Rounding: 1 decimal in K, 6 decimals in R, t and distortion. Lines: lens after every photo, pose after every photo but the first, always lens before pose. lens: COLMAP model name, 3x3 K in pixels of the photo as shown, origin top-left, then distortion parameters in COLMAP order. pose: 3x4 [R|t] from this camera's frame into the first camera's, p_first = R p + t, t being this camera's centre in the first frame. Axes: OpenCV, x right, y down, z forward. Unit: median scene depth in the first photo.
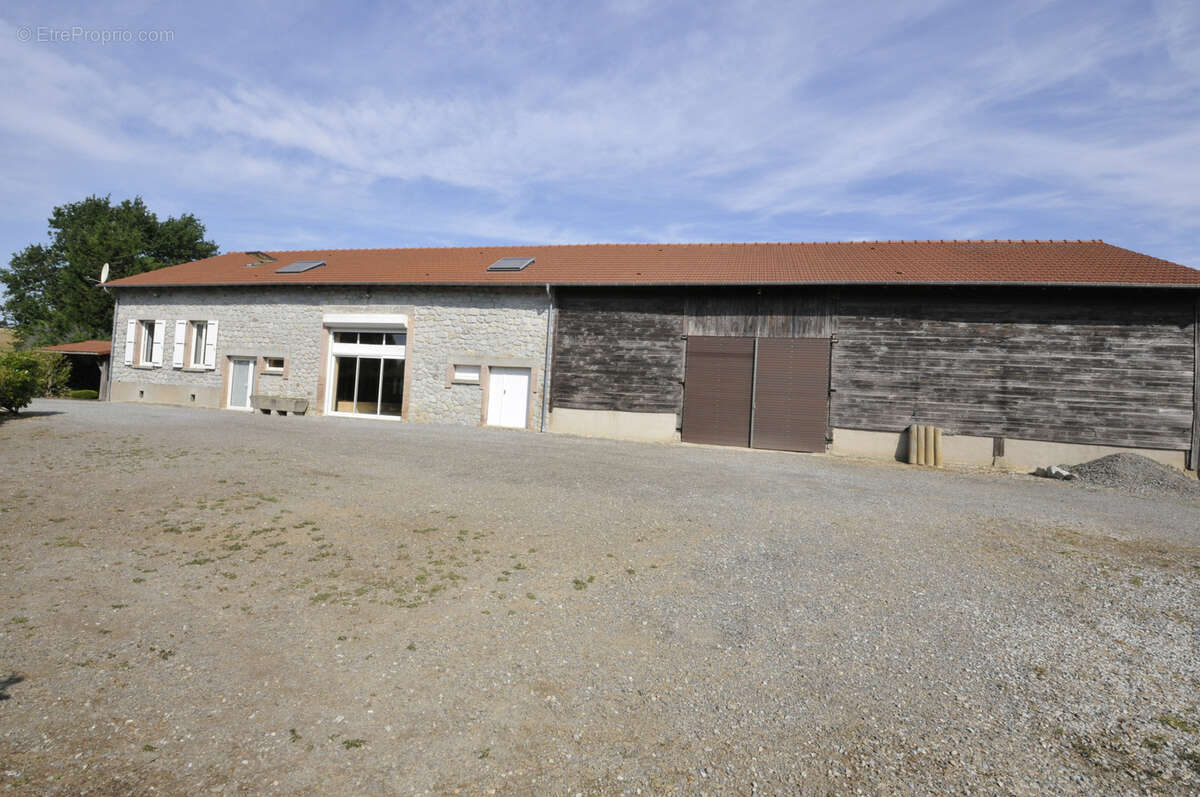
lens RADIAL K [[528.9, 0, 594.6], [0, 528.9, 385.2], [0, 0, 1]] dist [0.023754, -0.036172]
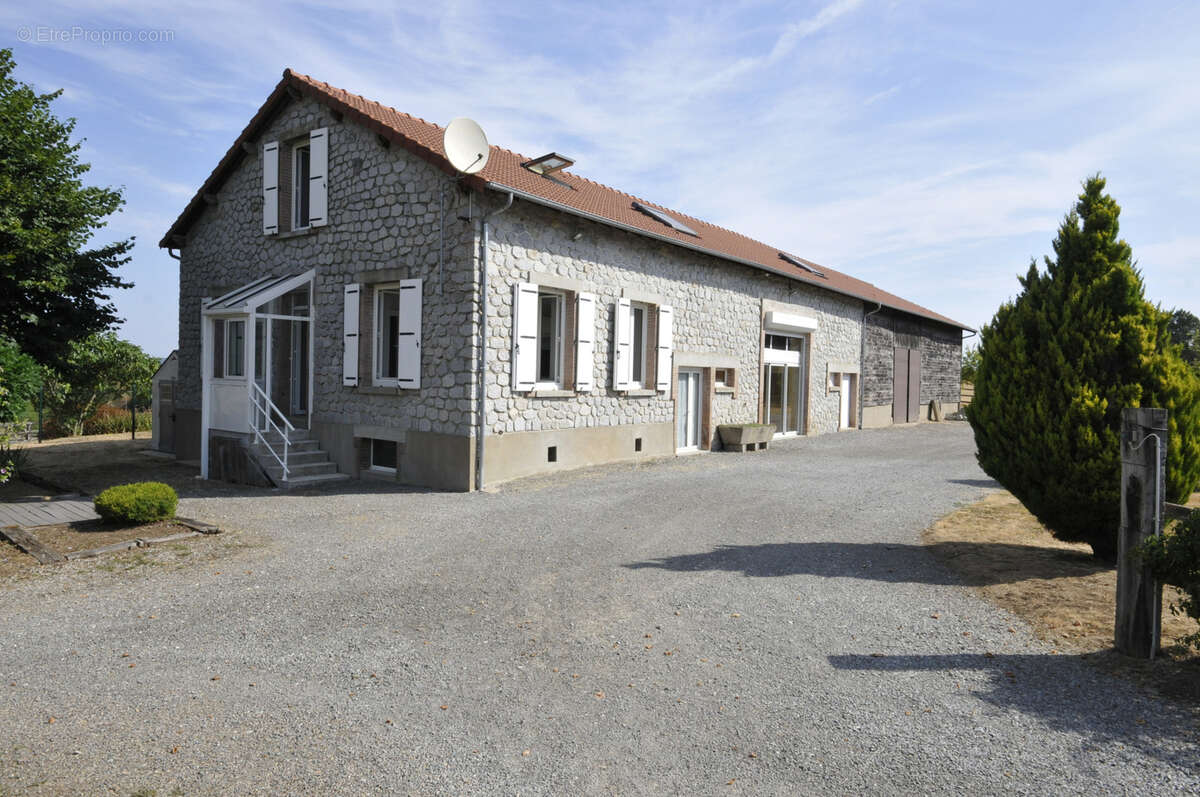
lens RADIAL K [[760.5, 0, 597.0], [0, 760.5, 377.2], [0, 0, 1]] dist [0.037741, -0.044915]
pose [[0.355544, -0.053180, 0.933145, -1.504132], [-0.023546, 0.997553, 0.065823, -0.096897], [-0.934363, -0.045375, 0.353422, 0.772642]]
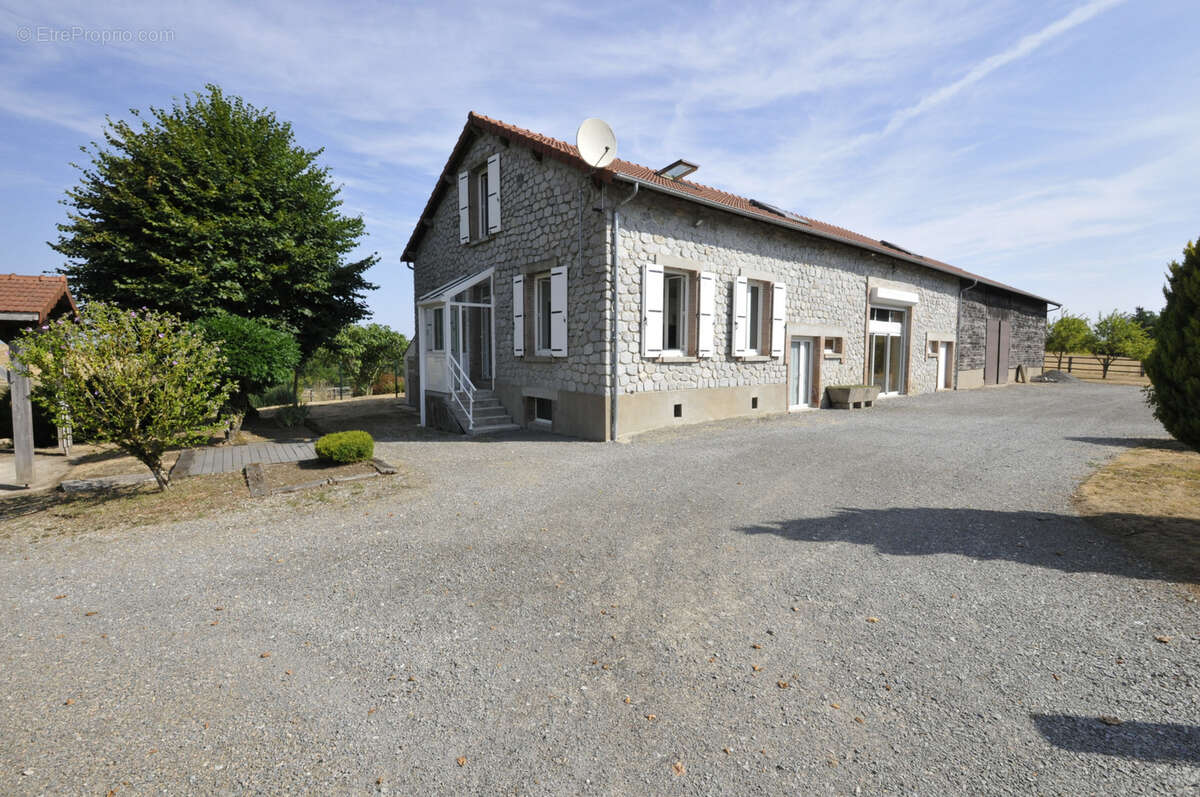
lens RADIAL K [[528.9, 0, 594.6], [0, 528.9, 385.2], [0, 0, 1]] dist [0.023754, -0.036172]
pose [[0.569583, -0.108449, 0.814748, -1.392450], [0.011377, 0.992203, 0.124116, -0.080052], [-0.821855, -0.061425, 0.566375, 0.803870]]
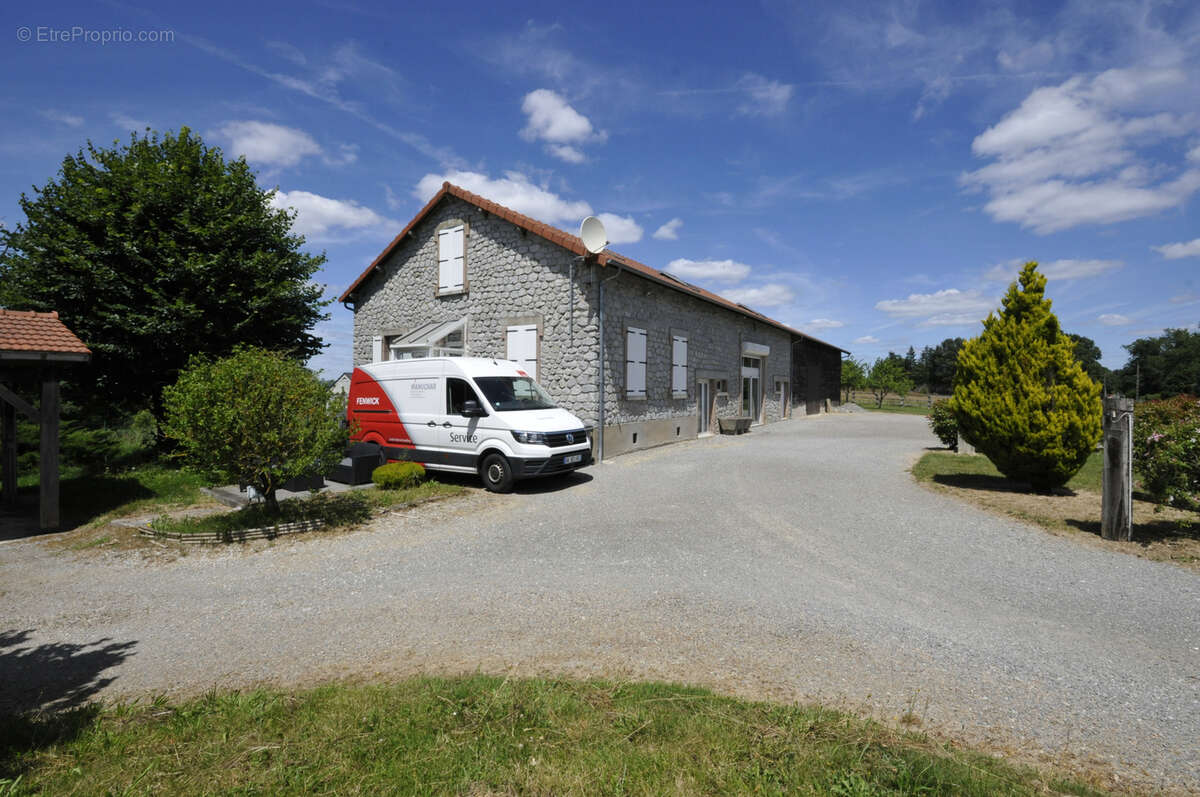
lens RADIAL K [[524.4, 0, 605.0], [0, 524.4, 385.6], [0, 0, 1]] dist [0.000008, 0.000059]
pose [[0.290198, -0.054037, 0.955440, -1.572213], [-0.013764, 0.998065, 0.060629, -0.095448], [-0.956868, -0.030745, 0.288893, 0.883089]]
